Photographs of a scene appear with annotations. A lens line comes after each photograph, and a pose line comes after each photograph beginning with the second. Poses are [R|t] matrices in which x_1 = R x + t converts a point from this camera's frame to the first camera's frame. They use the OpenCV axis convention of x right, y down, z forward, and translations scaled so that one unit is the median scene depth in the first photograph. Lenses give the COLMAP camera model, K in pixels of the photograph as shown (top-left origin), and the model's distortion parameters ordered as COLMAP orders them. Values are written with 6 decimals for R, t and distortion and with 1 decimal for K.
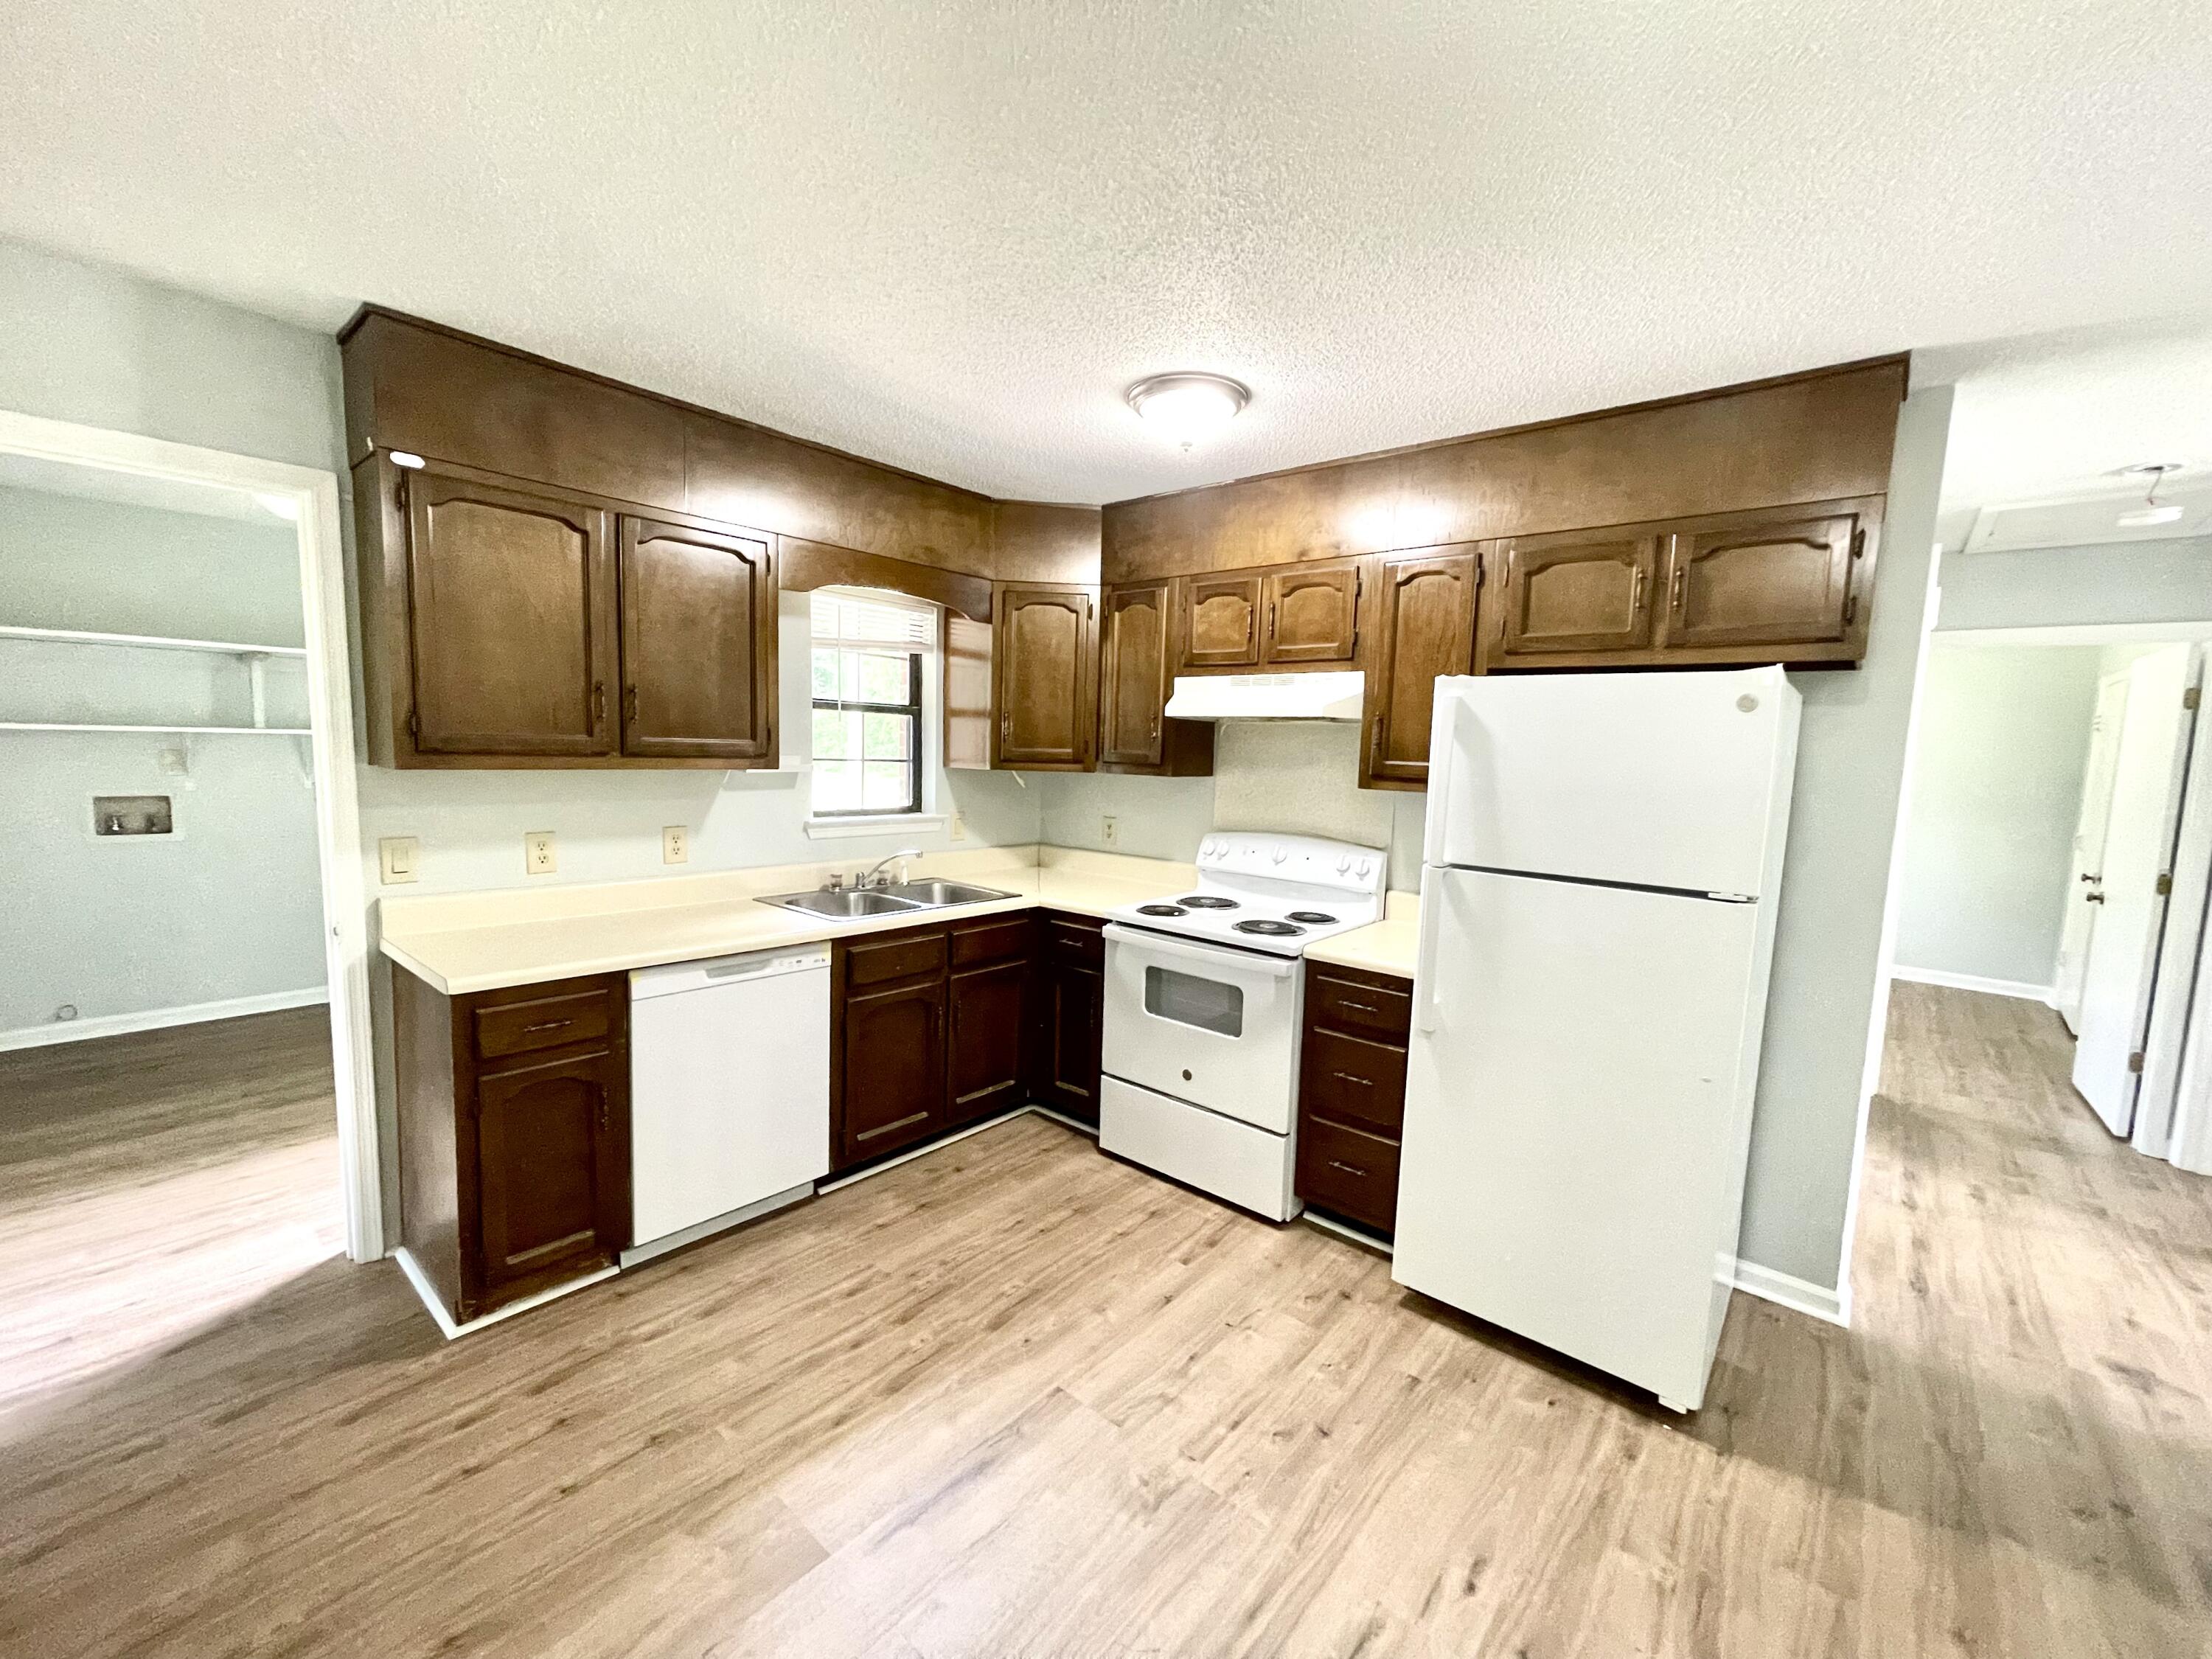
lens RADIAL K [[894.6, 0, 1112.2], [0, 894.6, 832.5], [0, 0, 1]] dist [-0.007782, 0.001171]
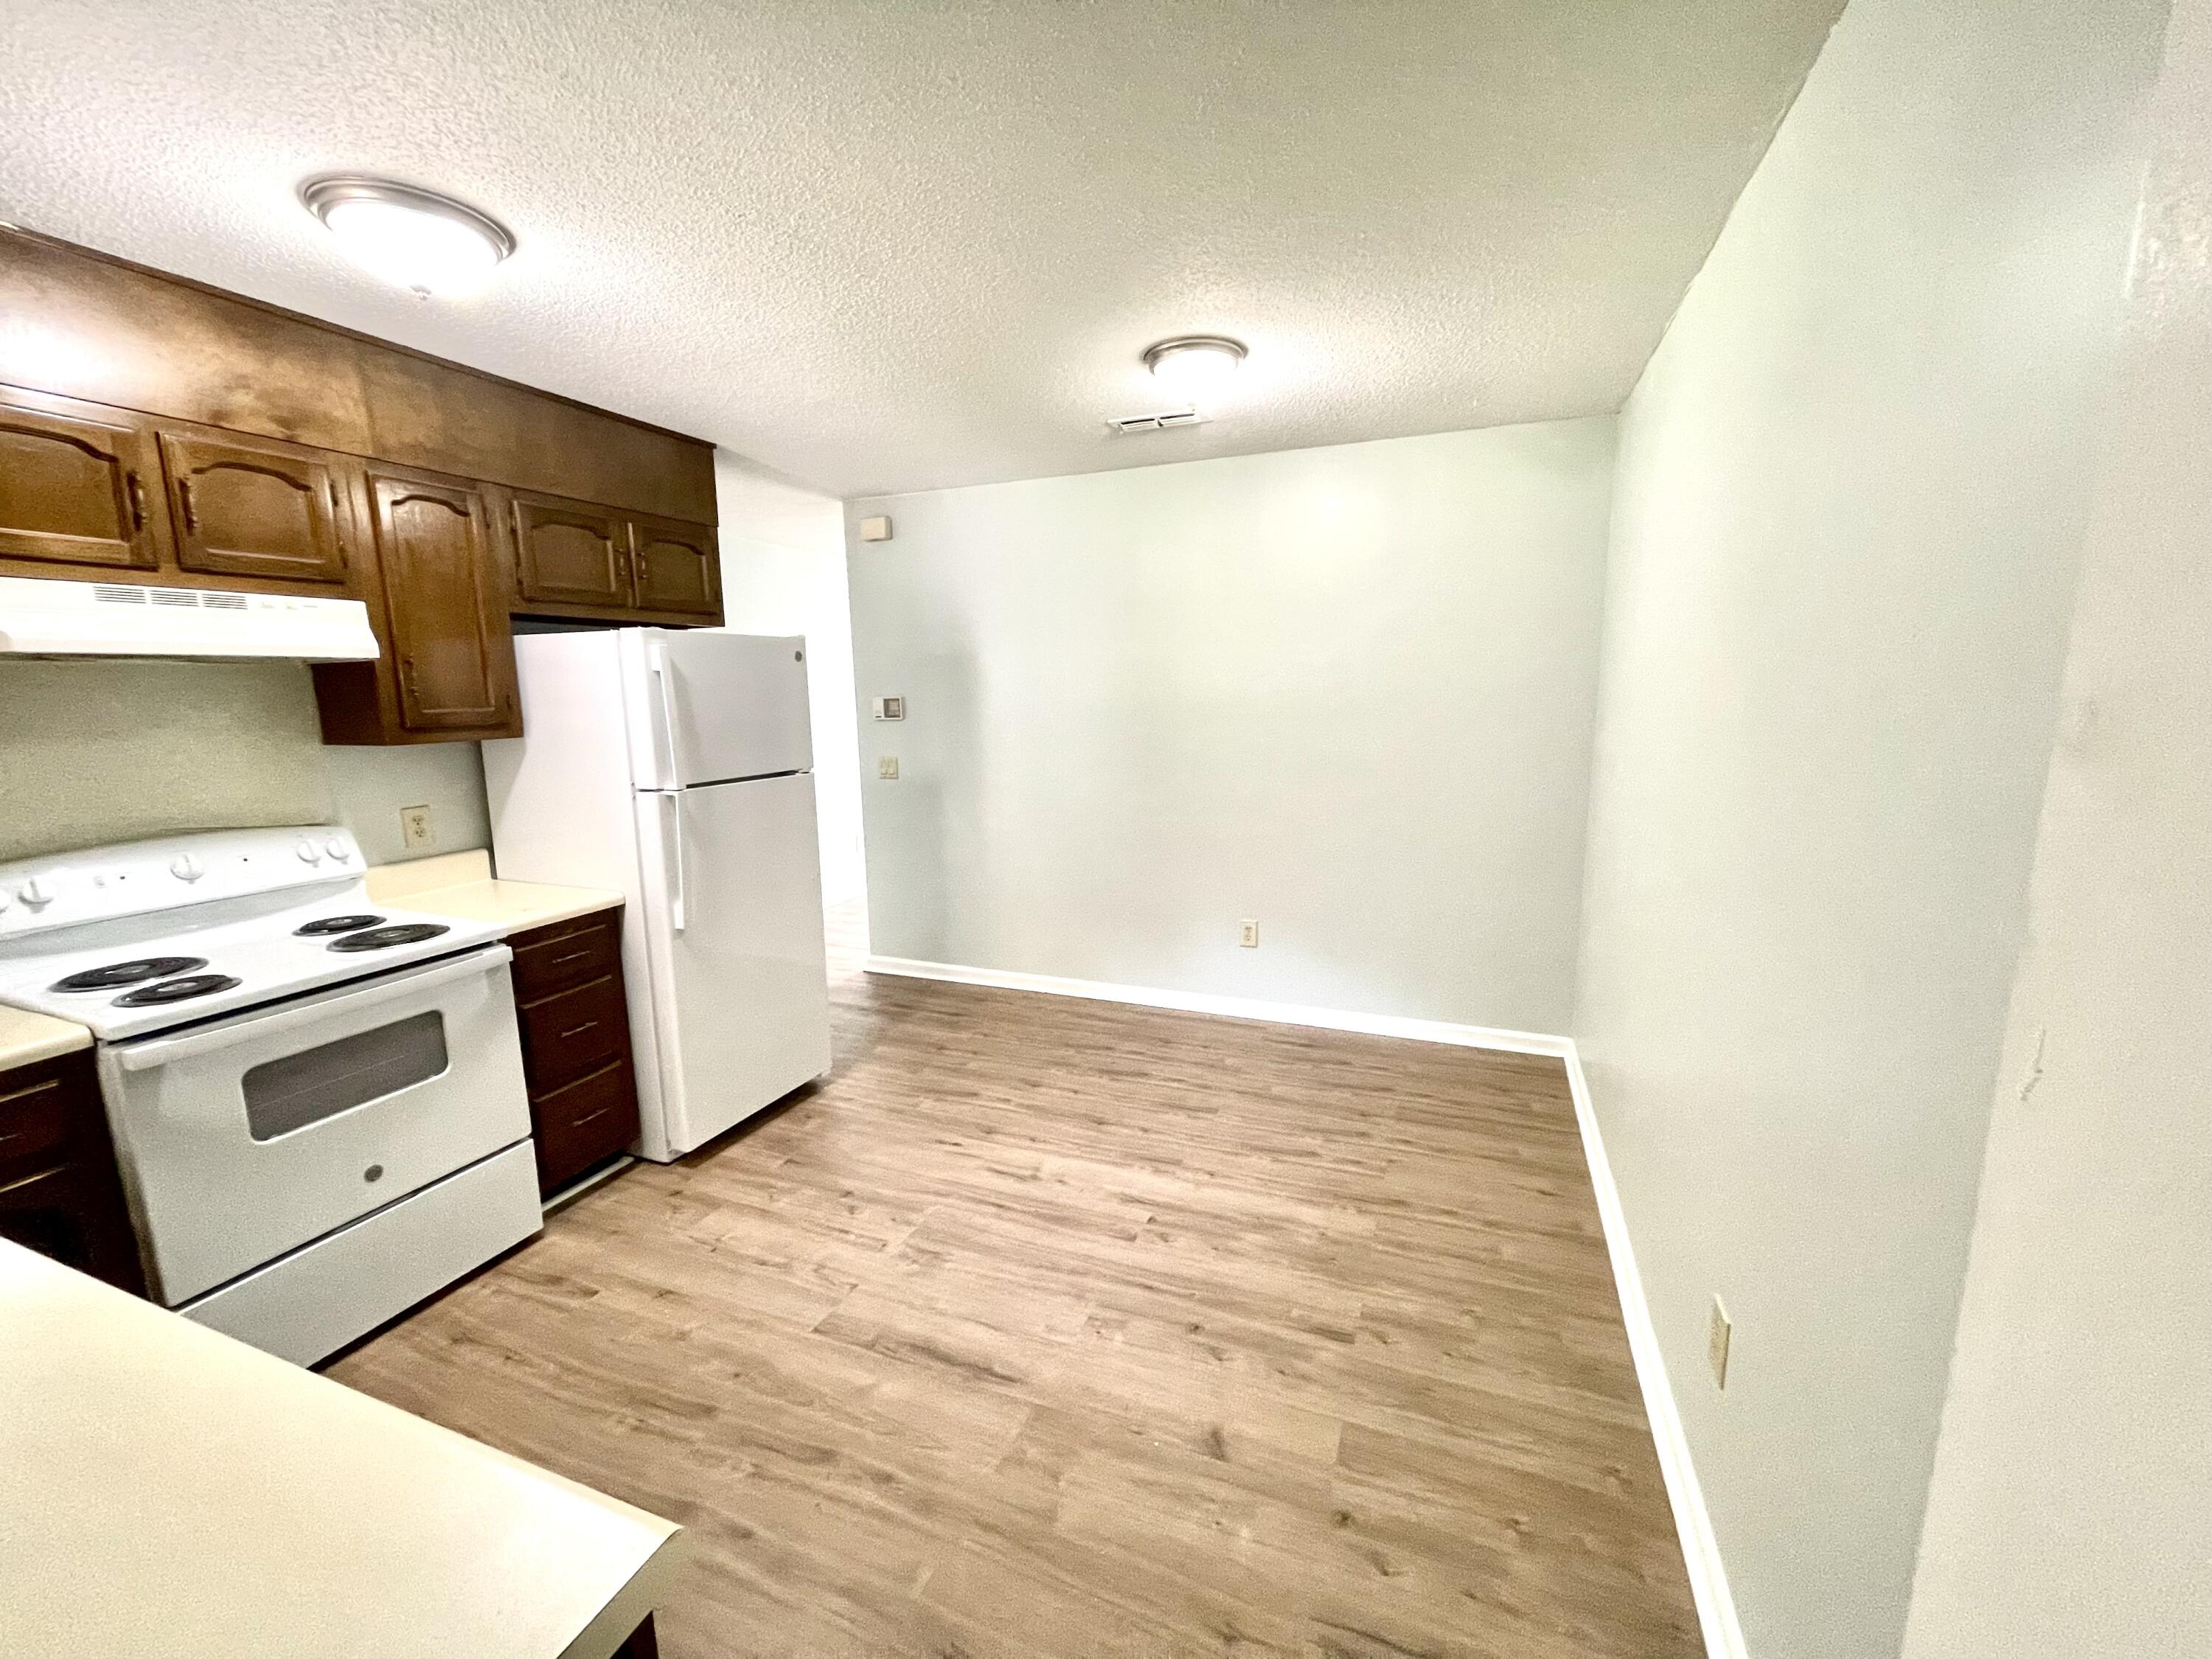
lens RADIAL K [[894.6, 0, 1104.9], [0, 894.6, 839.3], [0, 0, 1]] dist [-0.007782, 0.001171]
pose [[-0.319709, -0.188101, 0.928657, -0.829497], [0.098840, 0.968129, 0.230124, -0.103881], [-0.942346, 0.165361, -0.290928, 0.728907]]
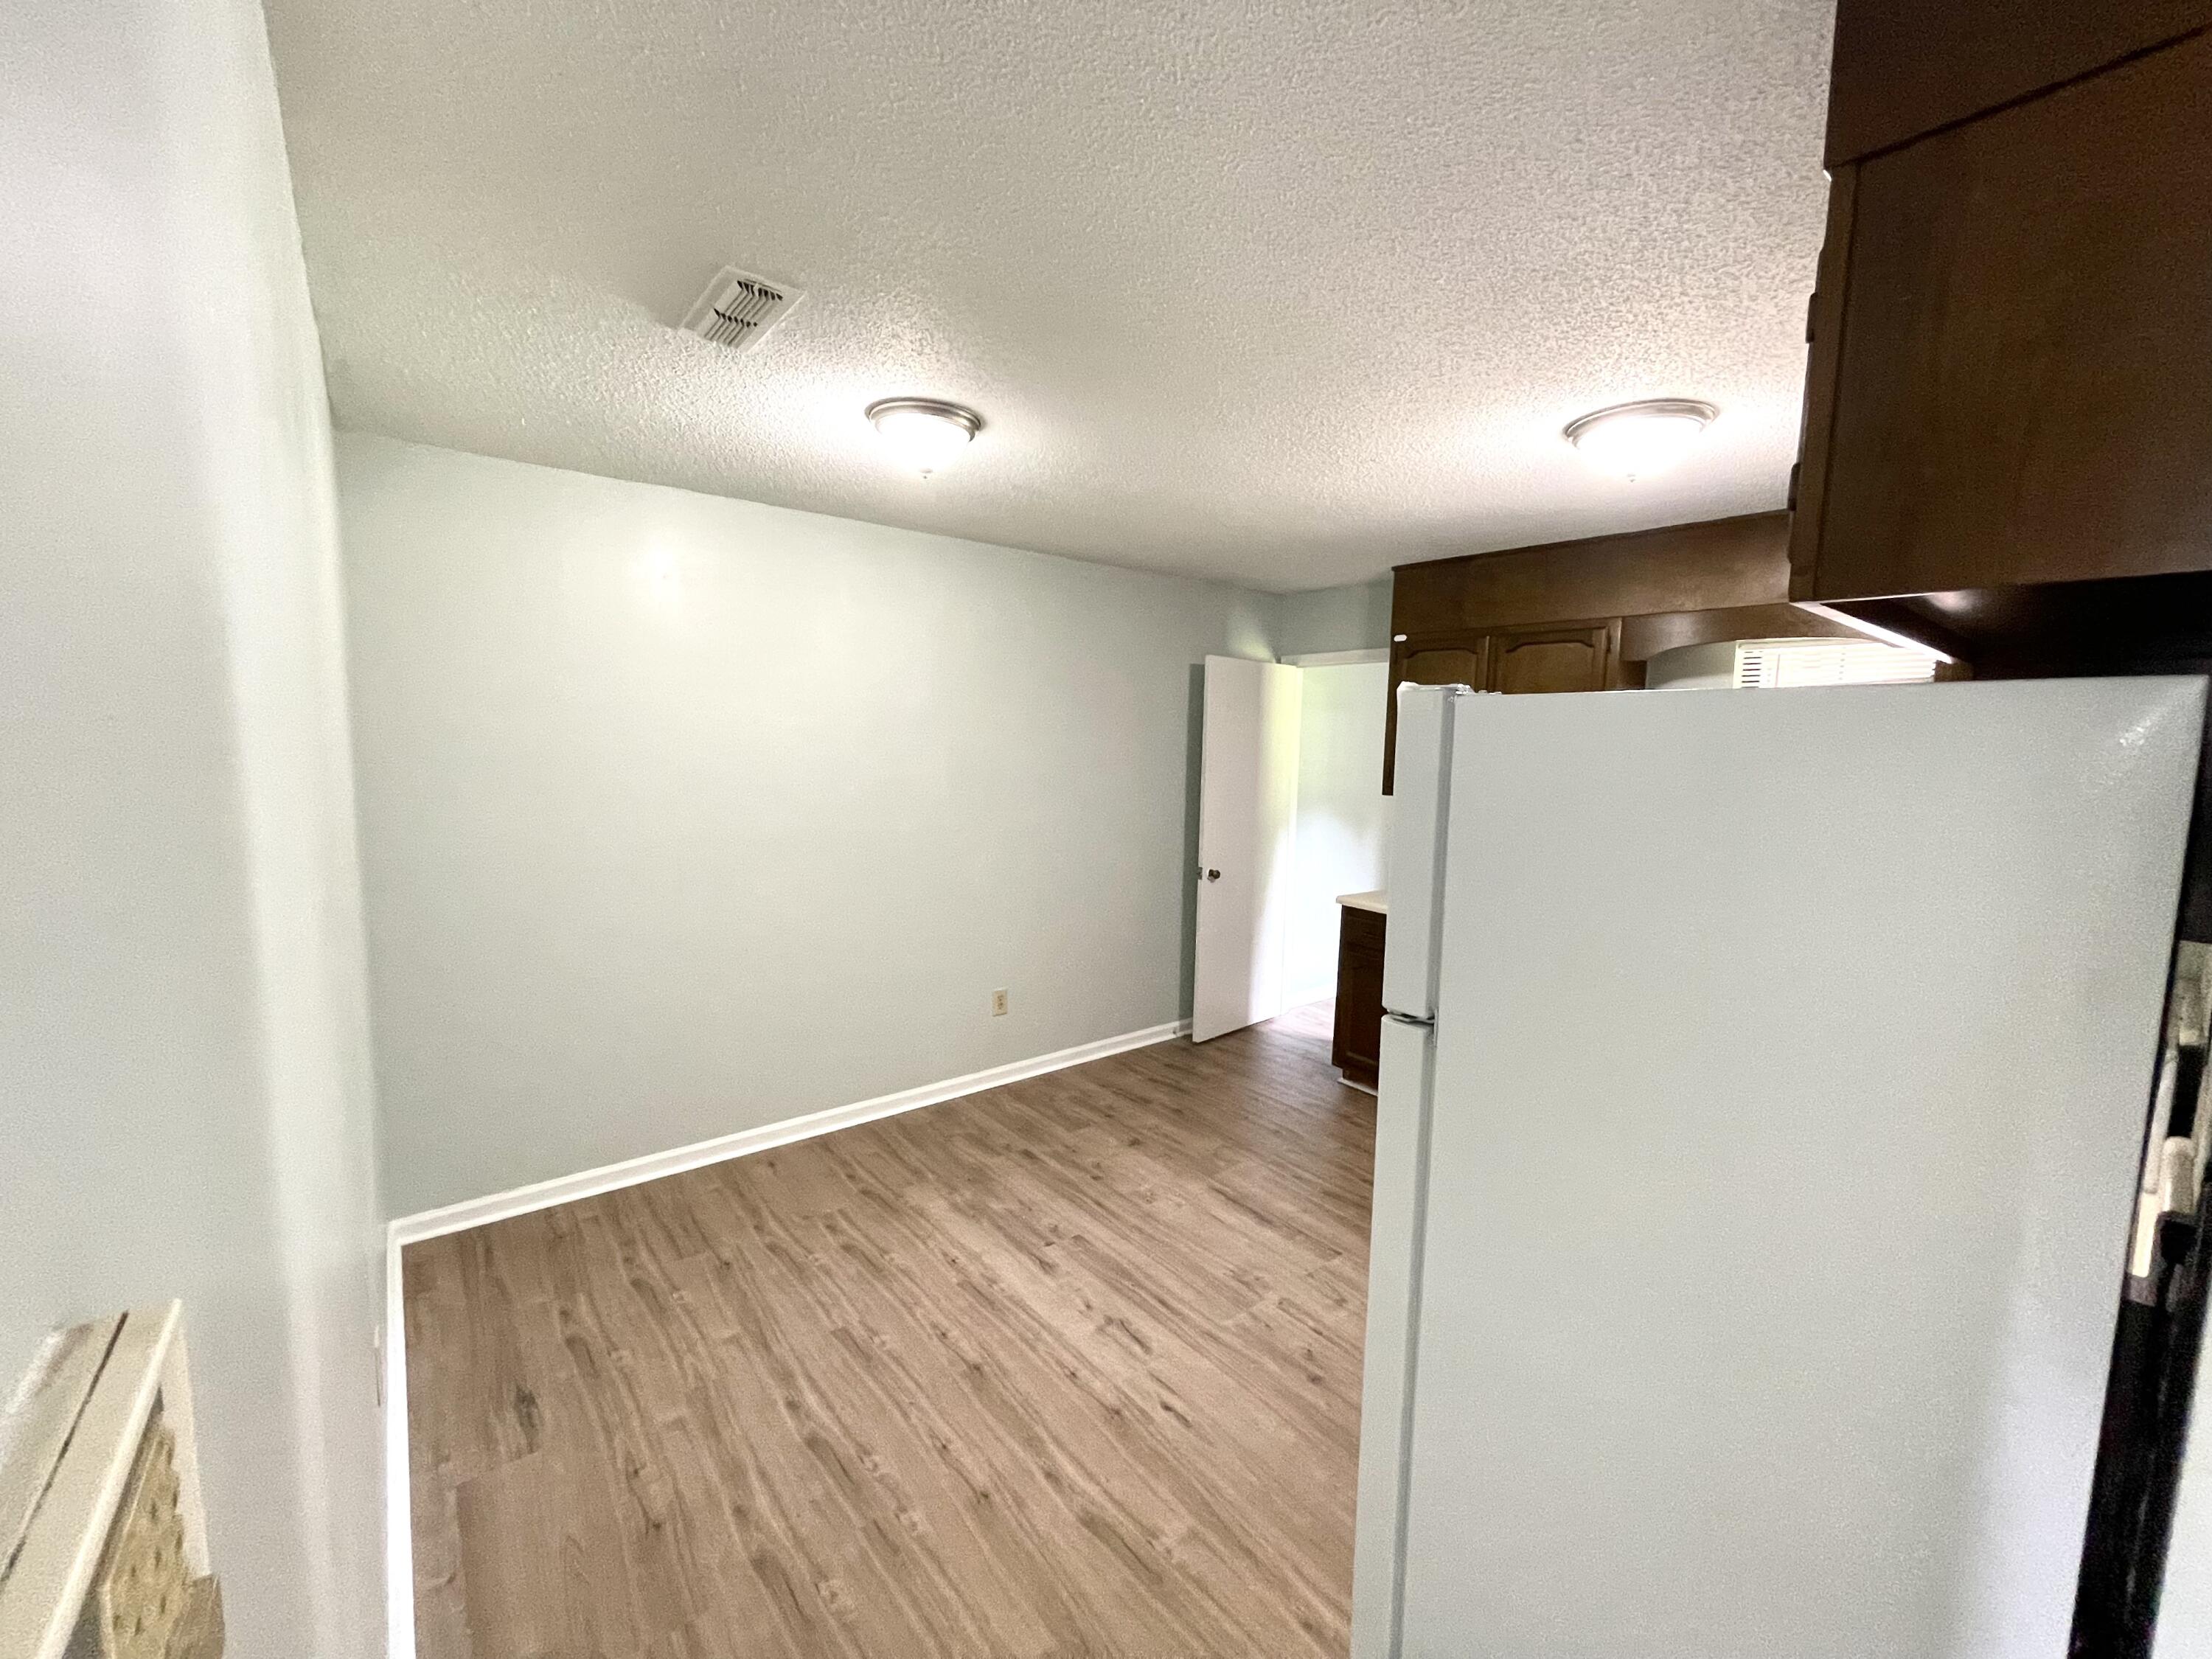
lens RADIAL K [[894.6, 0, 1095.6], [0, 894.6, 826.9], [0, 0, 1]] dist [-0.007782, 0.001171]
pose [[-0.192335, 0.065694, -0.979128, 1.082431], [-0.124164, 0.988109, 0.090686, -0.087743], [0.973443, 0.139014, -0.181891, 0.648129]]
